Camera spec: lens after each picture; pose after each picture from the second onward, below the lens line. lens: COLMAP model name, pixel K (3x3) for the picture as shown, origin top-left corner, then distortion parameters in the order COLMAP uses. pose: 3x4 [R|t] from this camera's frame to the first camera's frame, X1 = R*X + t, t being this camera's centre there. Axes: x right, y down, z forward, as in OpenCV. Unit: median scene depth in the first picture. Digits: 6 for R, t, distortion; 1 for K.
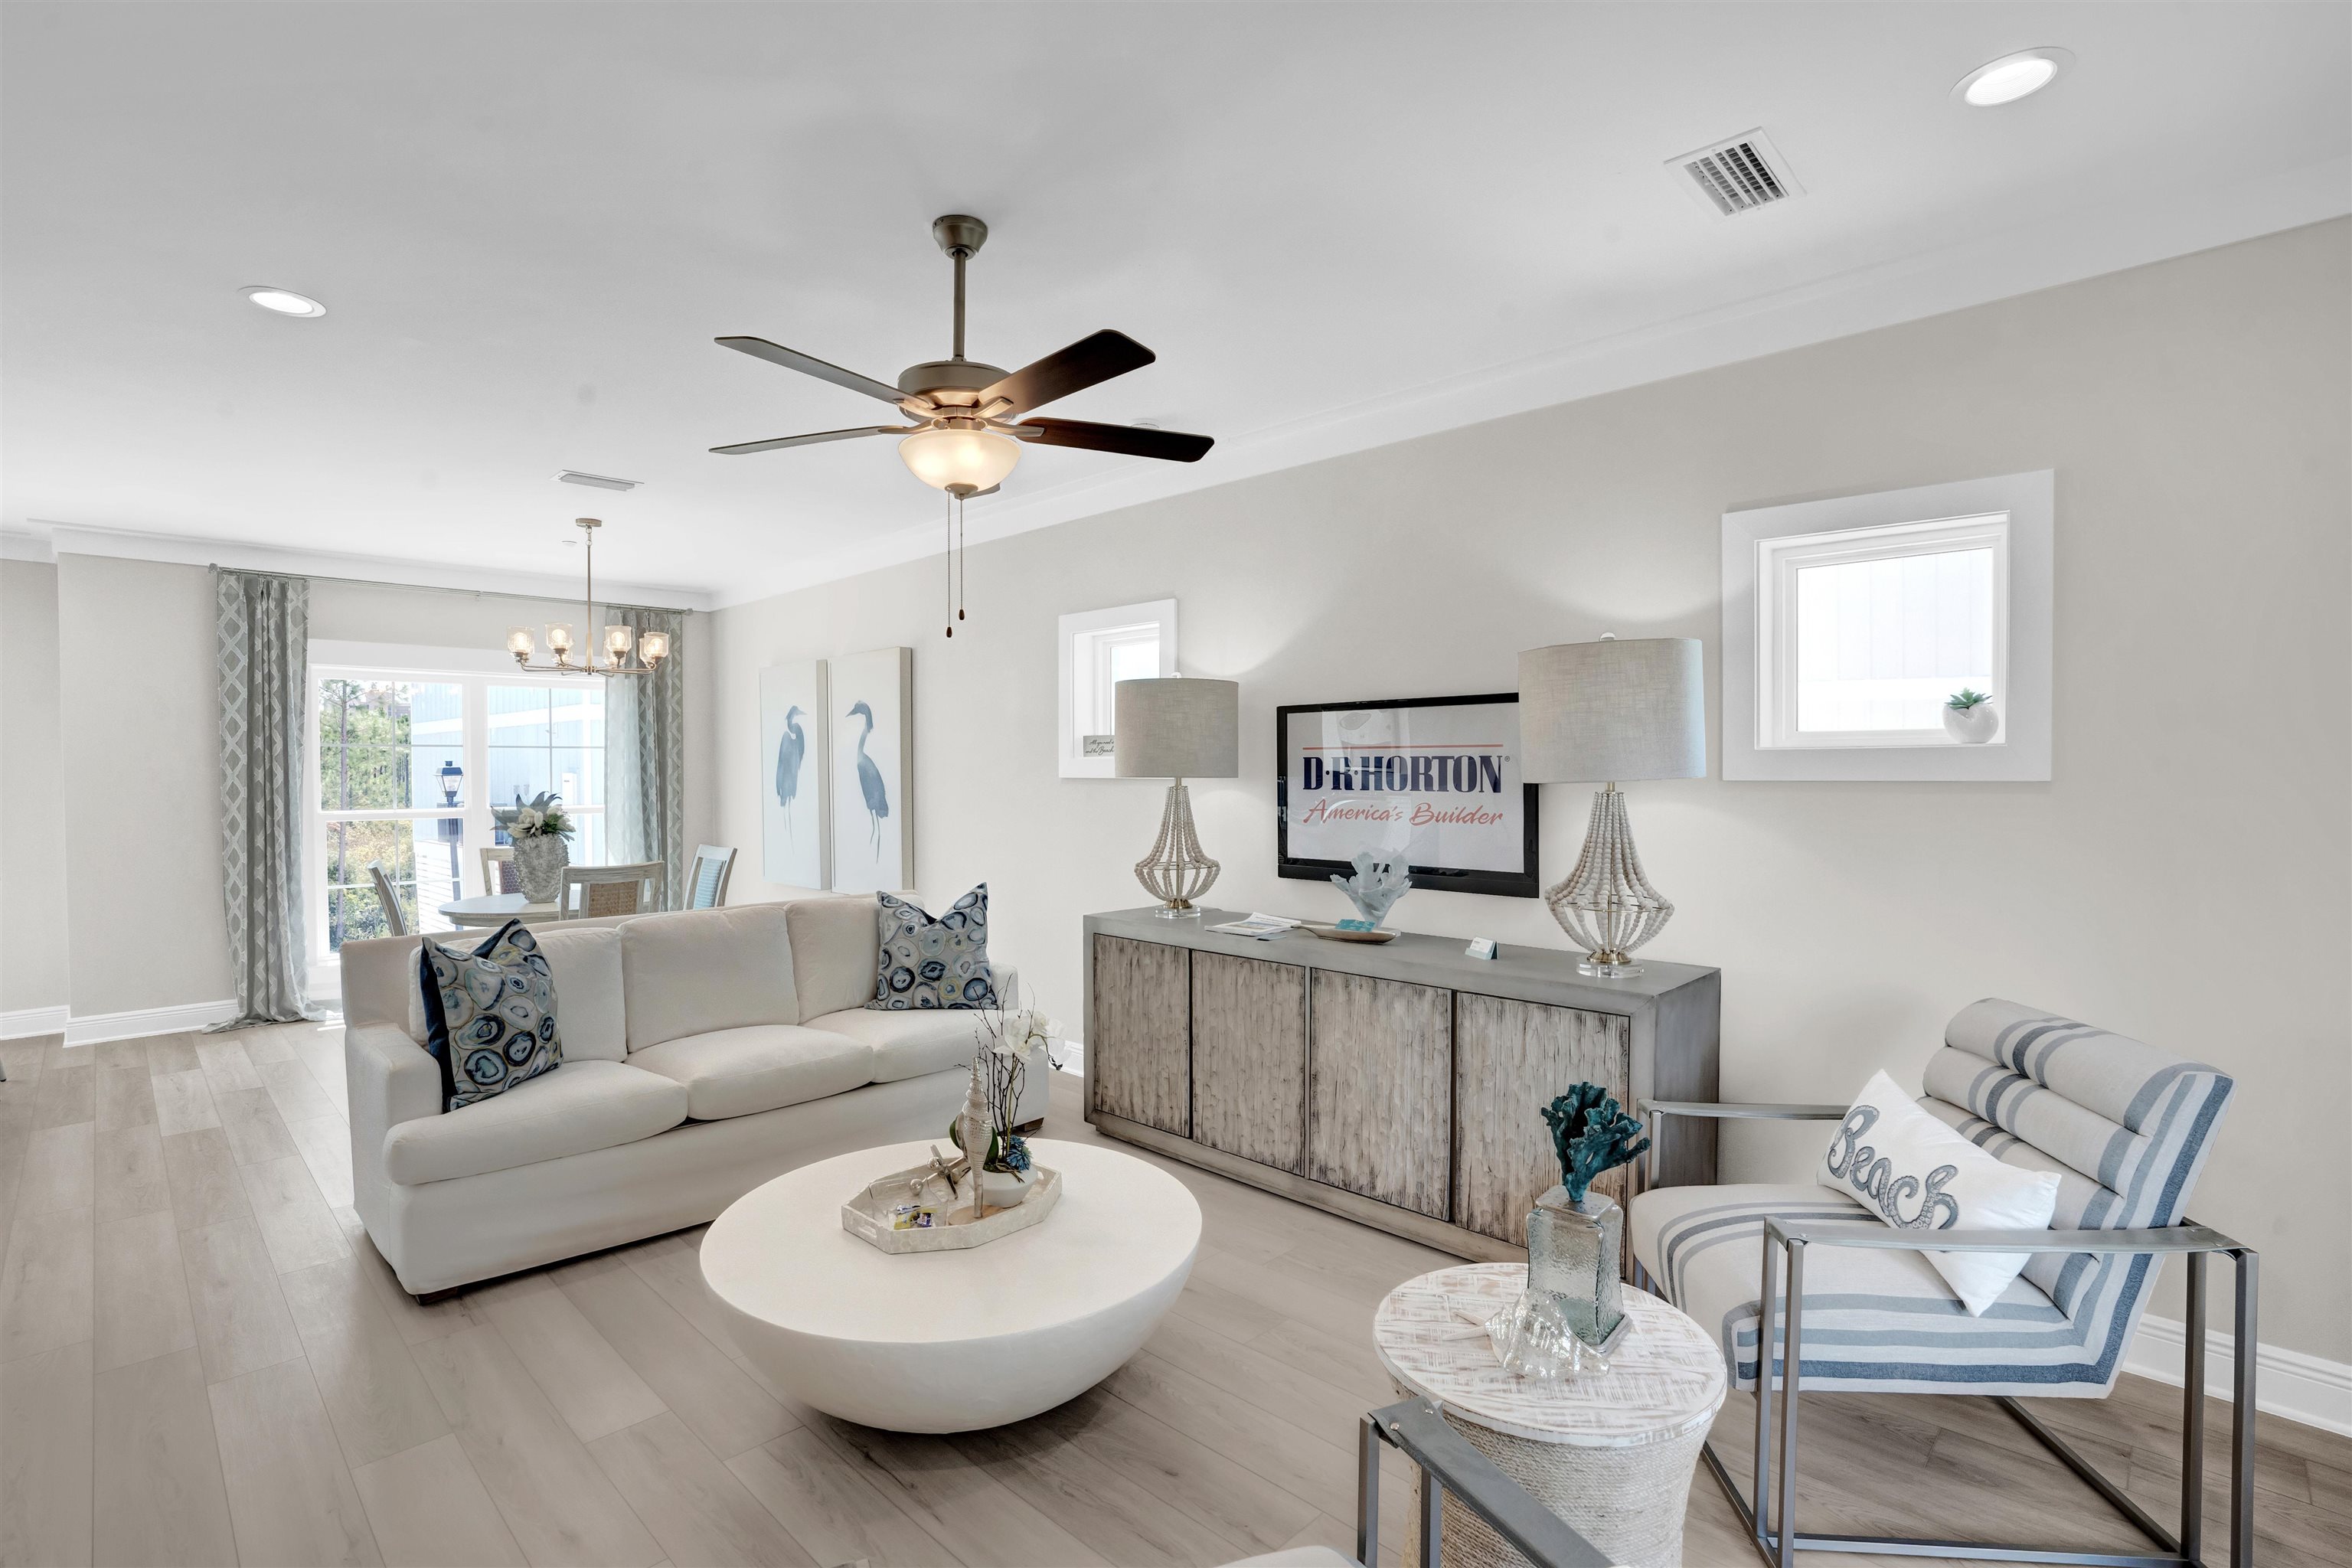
lens RADIAL K [[1104.6, 0, 1176.0], [0, 1104.6, 784.0], [0, 0, 1]] dist [-0.061546, 0.000291]
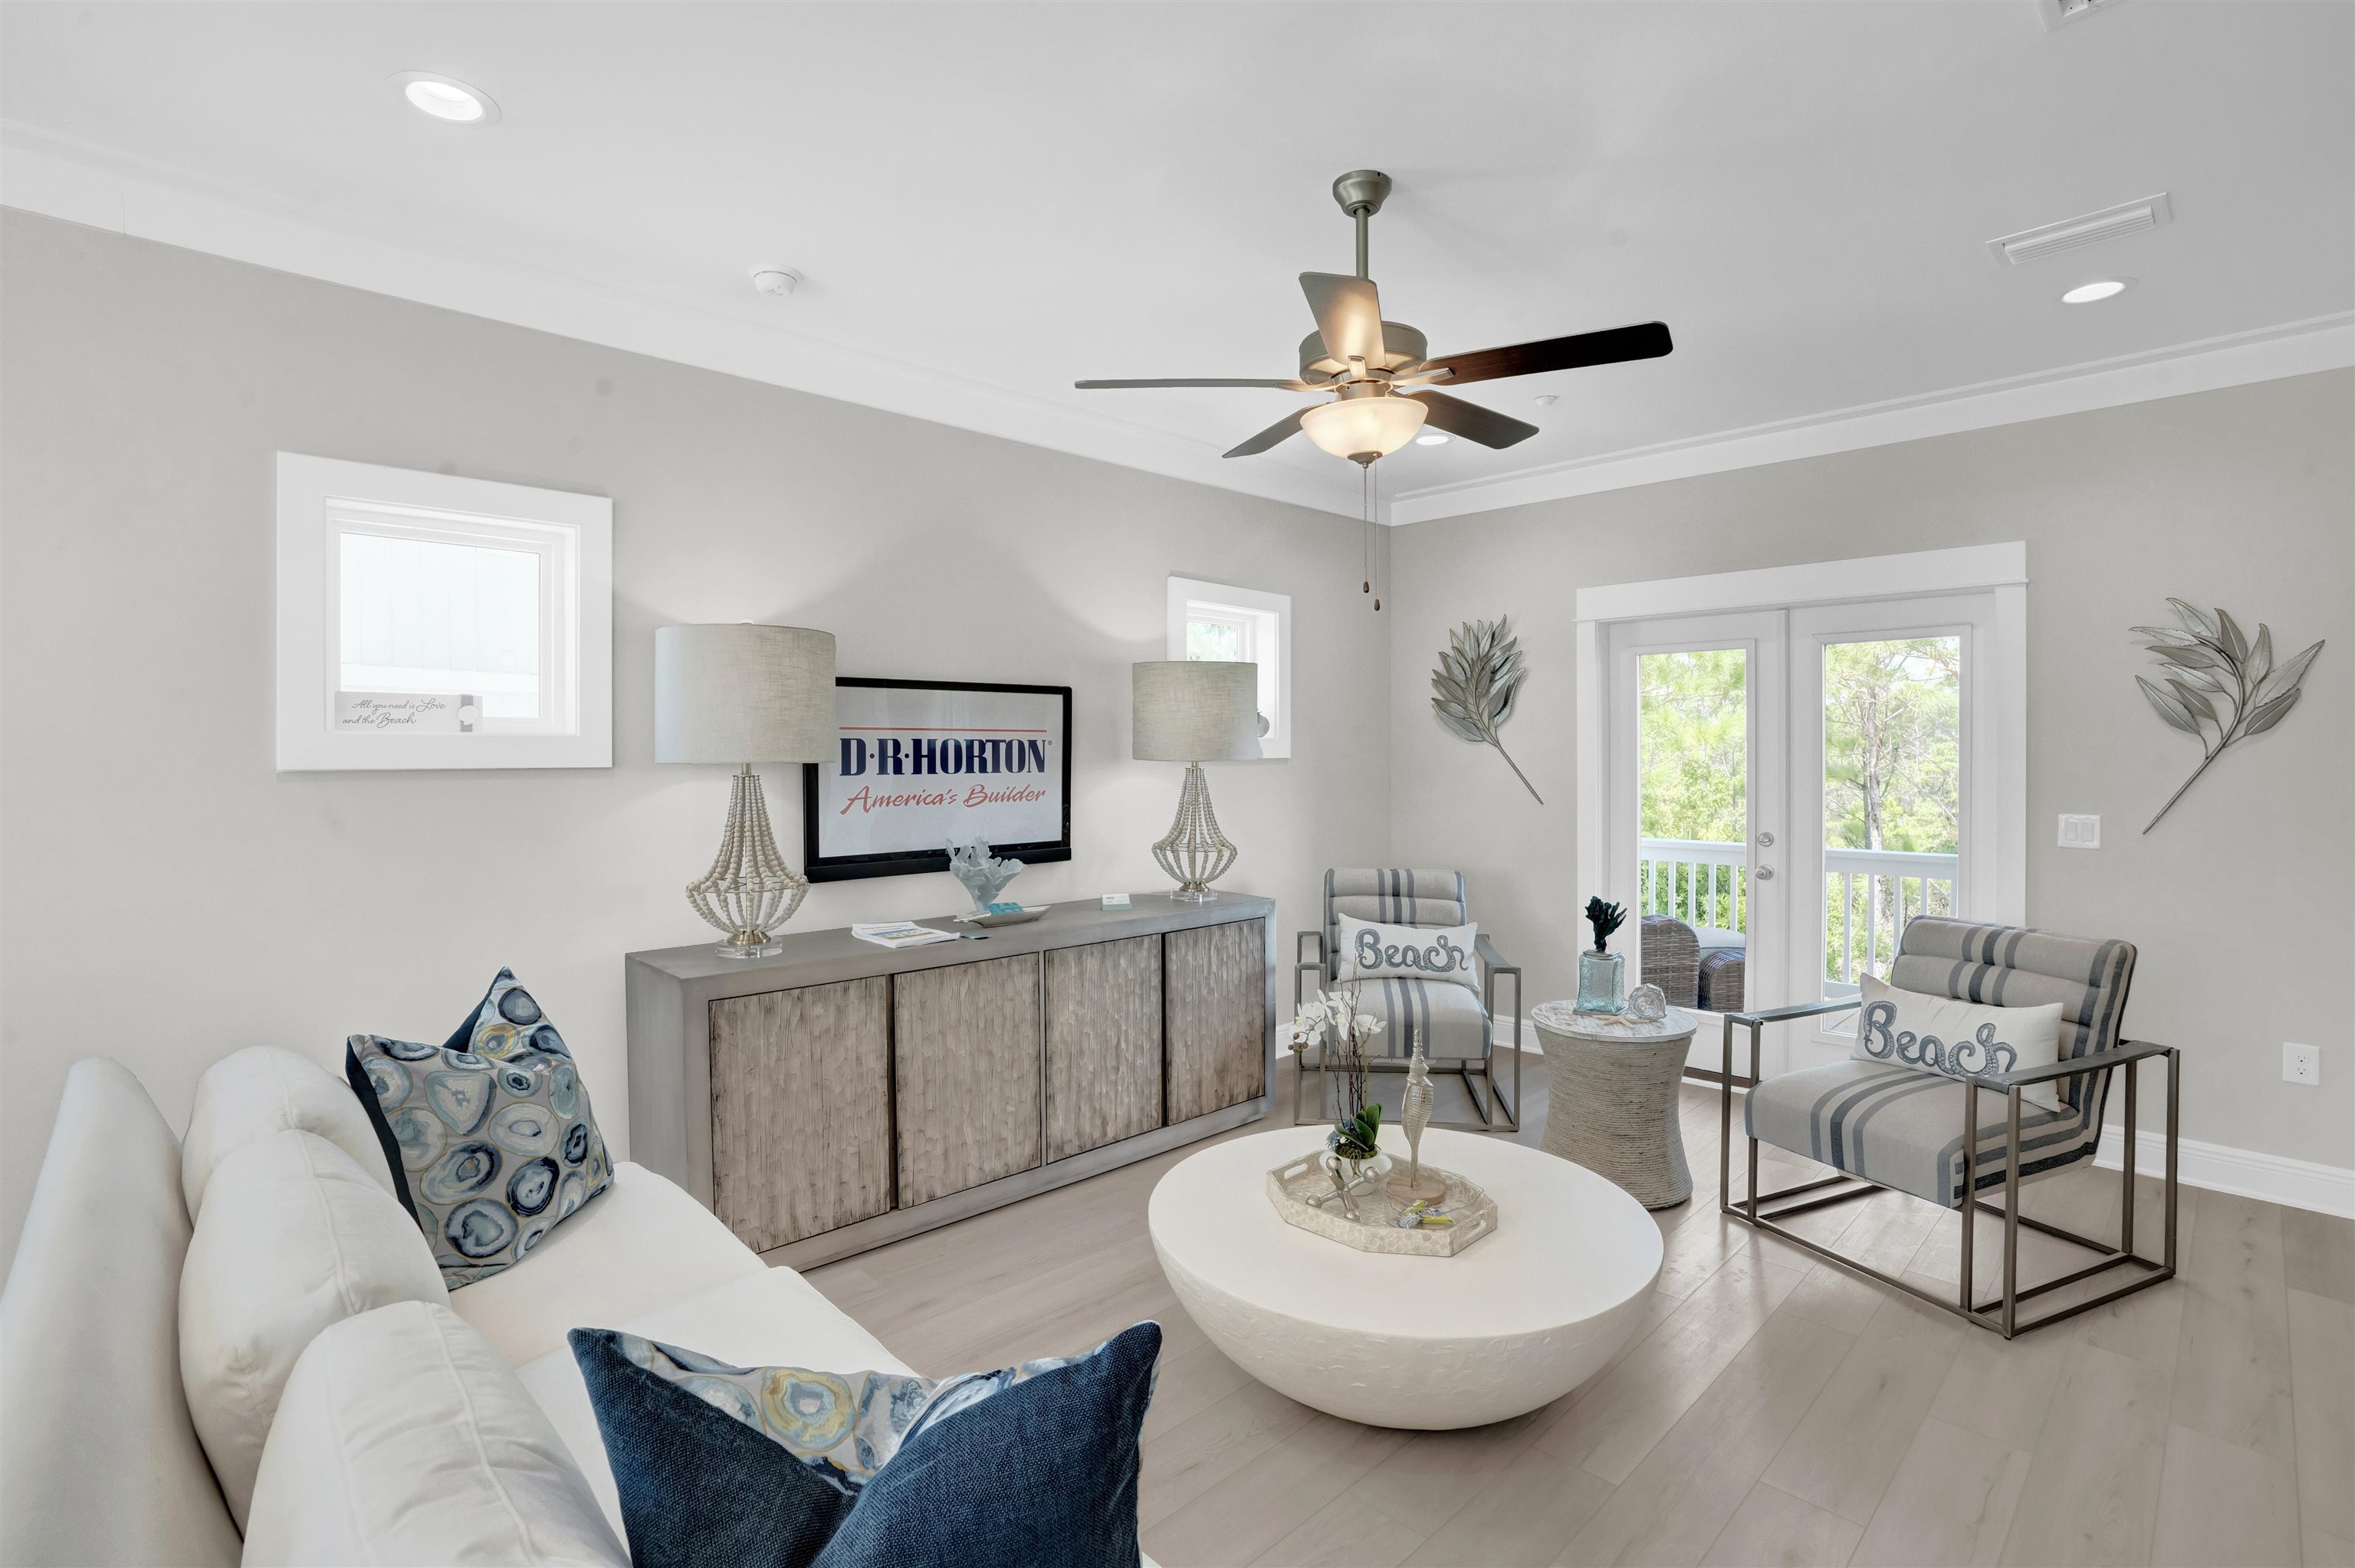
lens RADIAL K [[1094.4, 0, 1173.4], [0, 1094.4, 758.5], [0, 0, 1]] dist [-0.066981, 0.024445]
pose [[0.032088, -0.002974, 0.999481, -0.794073], [0.016908, 0.999854, 0.002433, -0.006697], [-0.999342, 0.016821, 0.032134, 0.788827]]
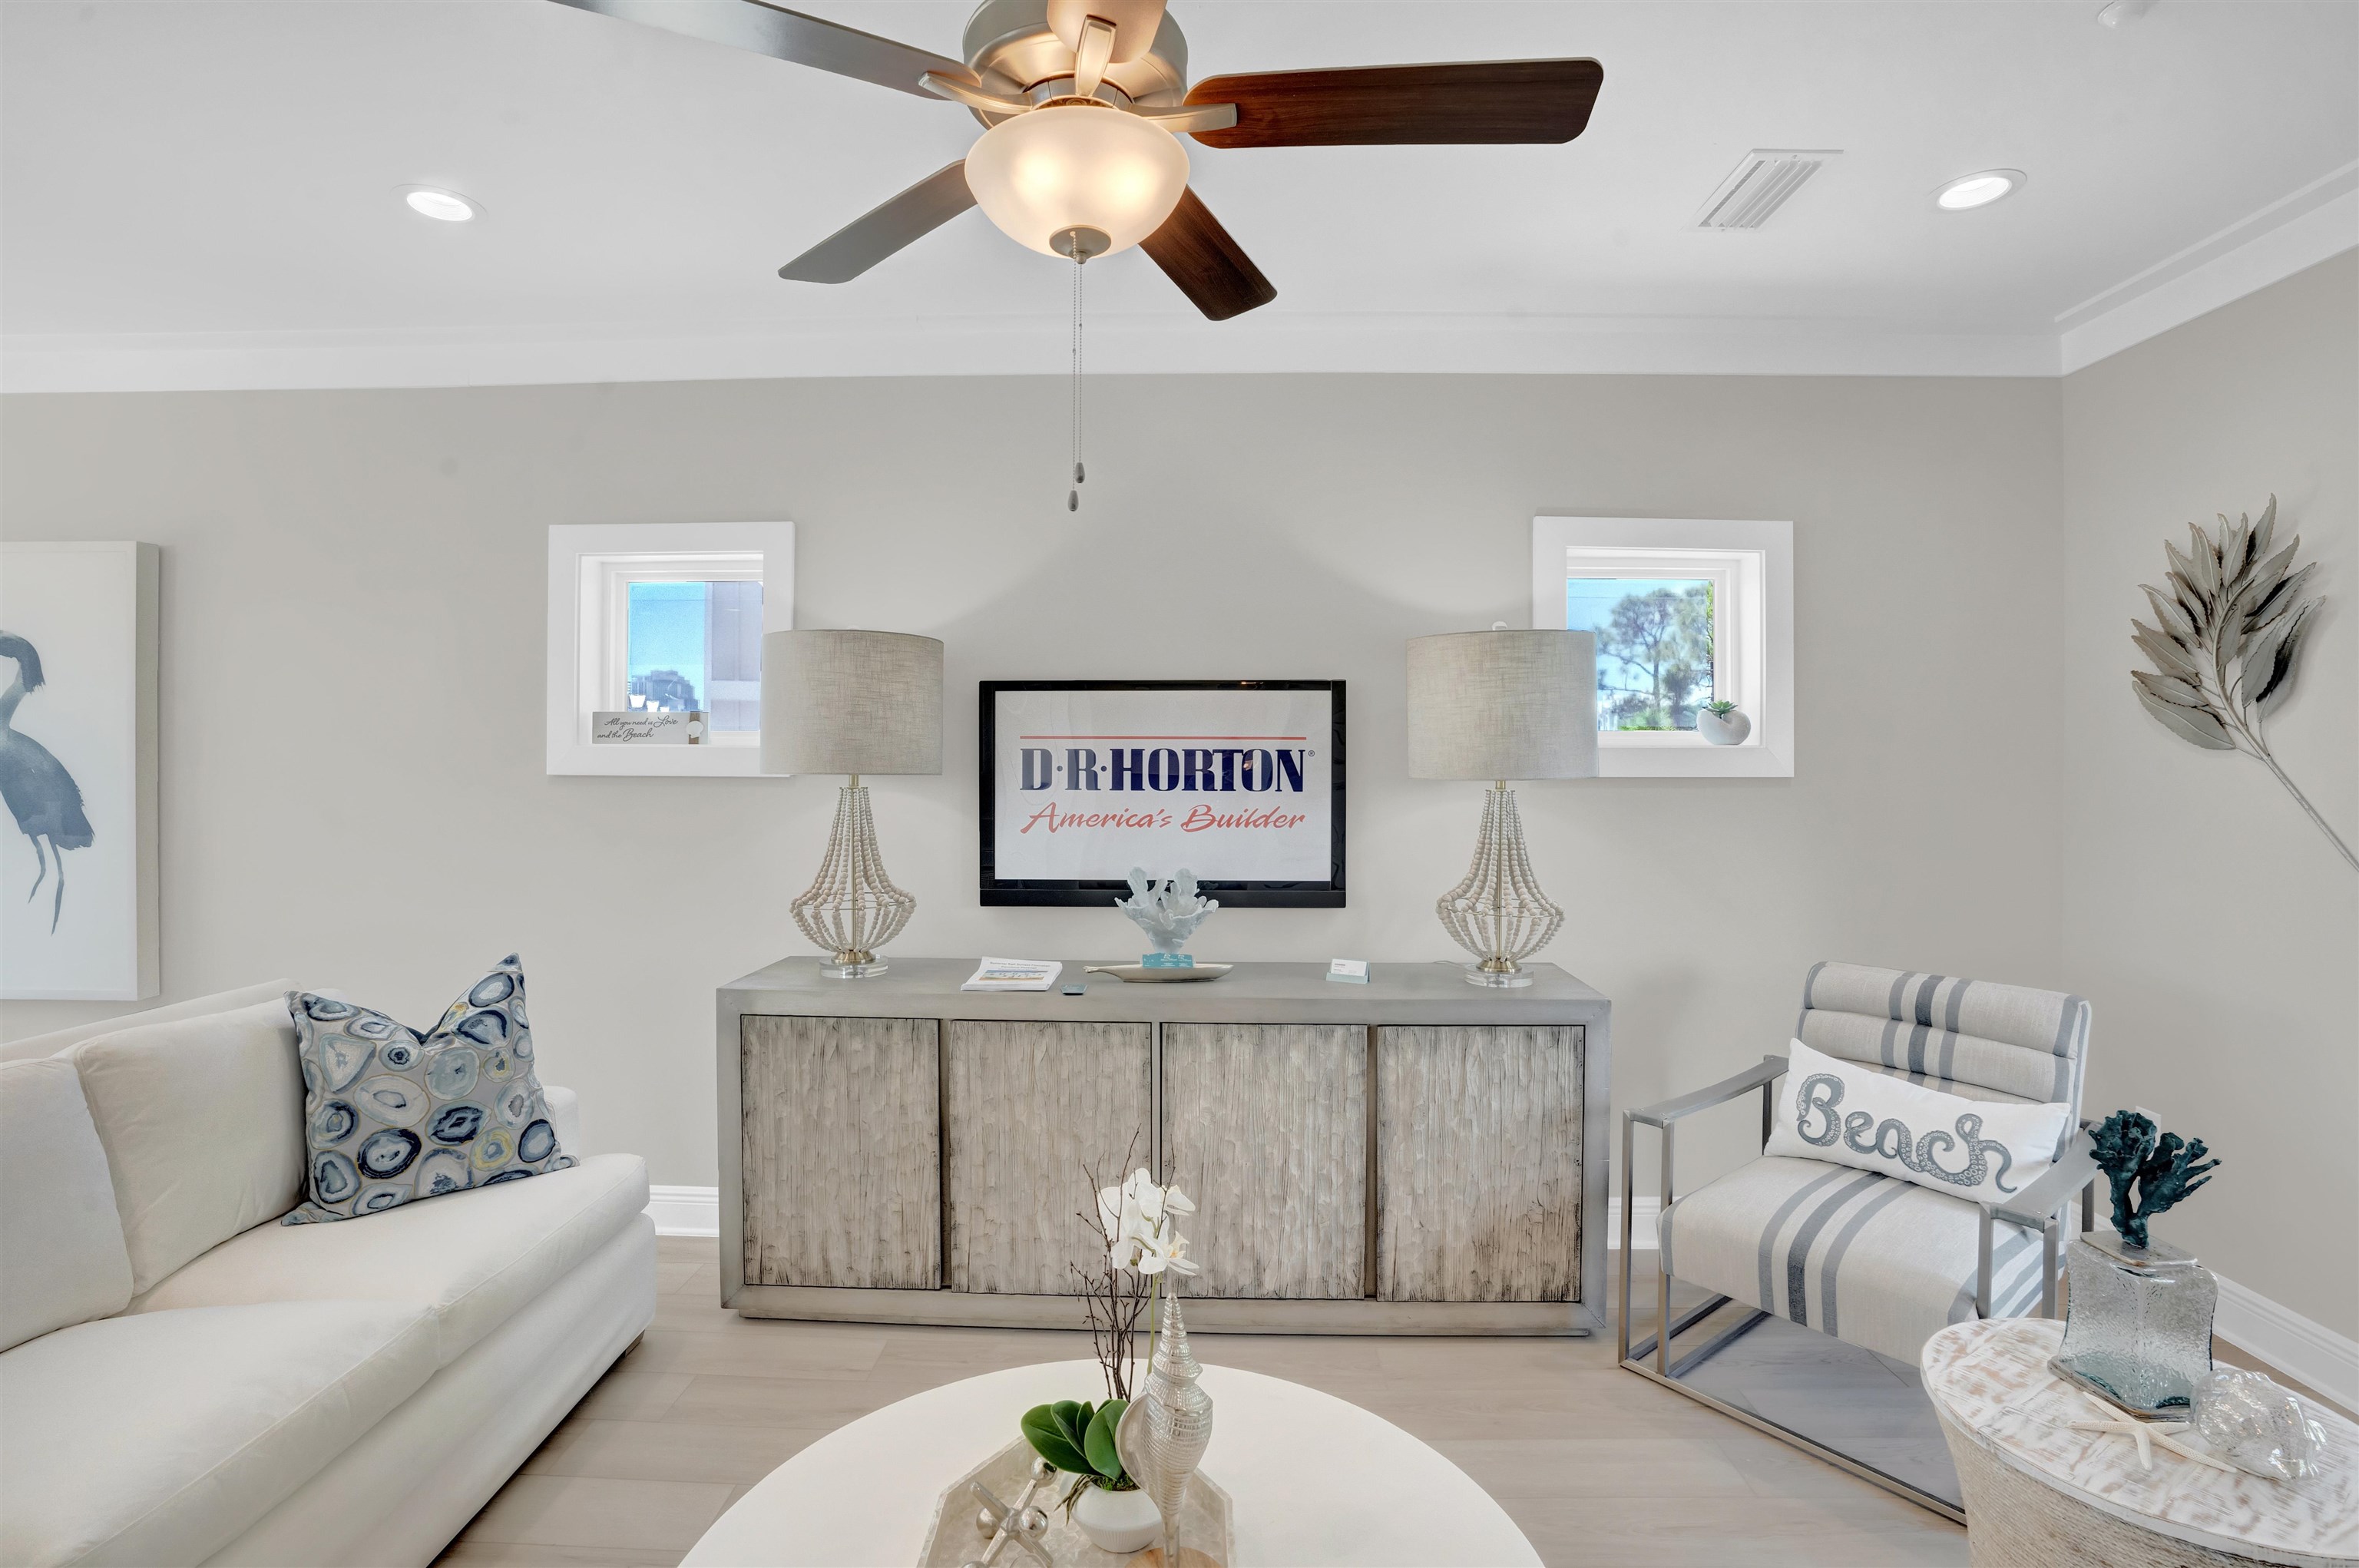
lens RADIAL K [[1096.4, 0, 1175.4], [0, 1096.4, 758.4], [0, 0, 1]] dist [-0.066981, 0.024445]
pose [[0.731878, 0.008263, 0.681385, -0.362198], [0.004323, 0.999850, -0.016768, -0.004278], [-0.681421, 0.015217, 0.731733, 0.403036]]
